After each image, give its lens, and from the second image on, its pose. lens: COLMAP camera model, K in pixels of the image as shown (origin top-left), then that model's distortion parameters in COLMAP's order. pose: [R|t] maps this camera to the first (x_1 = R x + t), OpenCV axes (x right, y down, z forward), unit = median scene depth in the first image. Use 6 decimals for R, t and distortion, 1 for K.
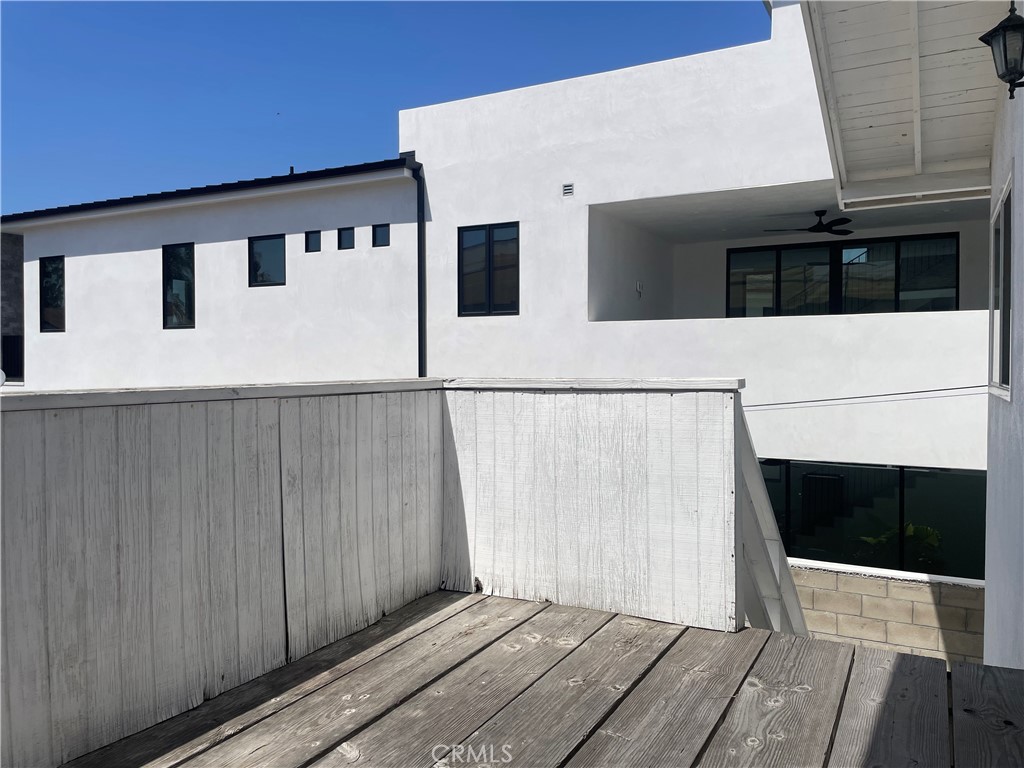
lens RADIAL K [[780.0, 0, 506.4], [0, 780.0, 383.7], [0, 0, 1]] dist [0.109925, -0.132325]
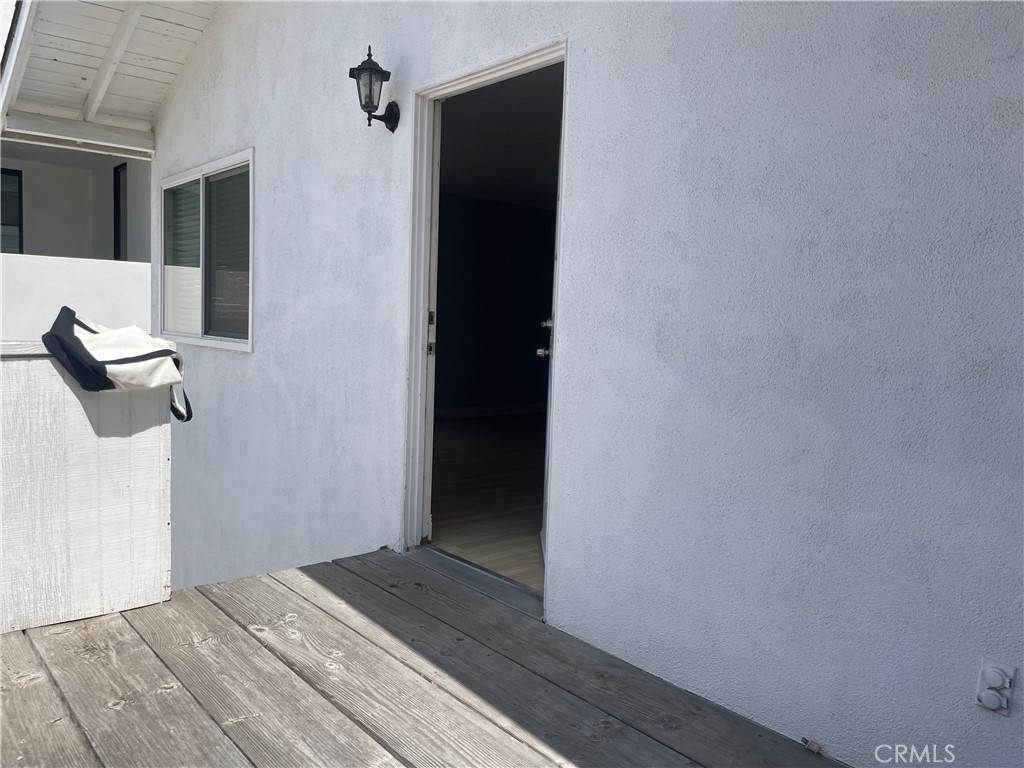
lens RADIAL K [[780.0, 0, 506.4], [0, 780.0, 383.7], [0, 0, 1]] dist [0.109925, -0.132325]
pose [[0.374483, -0.066422, 0.924852, -0.451498], [-0.009659, 0.997097, 0.075521, -0.031954], [-0.927184, -0.037215, 0.372754, 0.256656]]
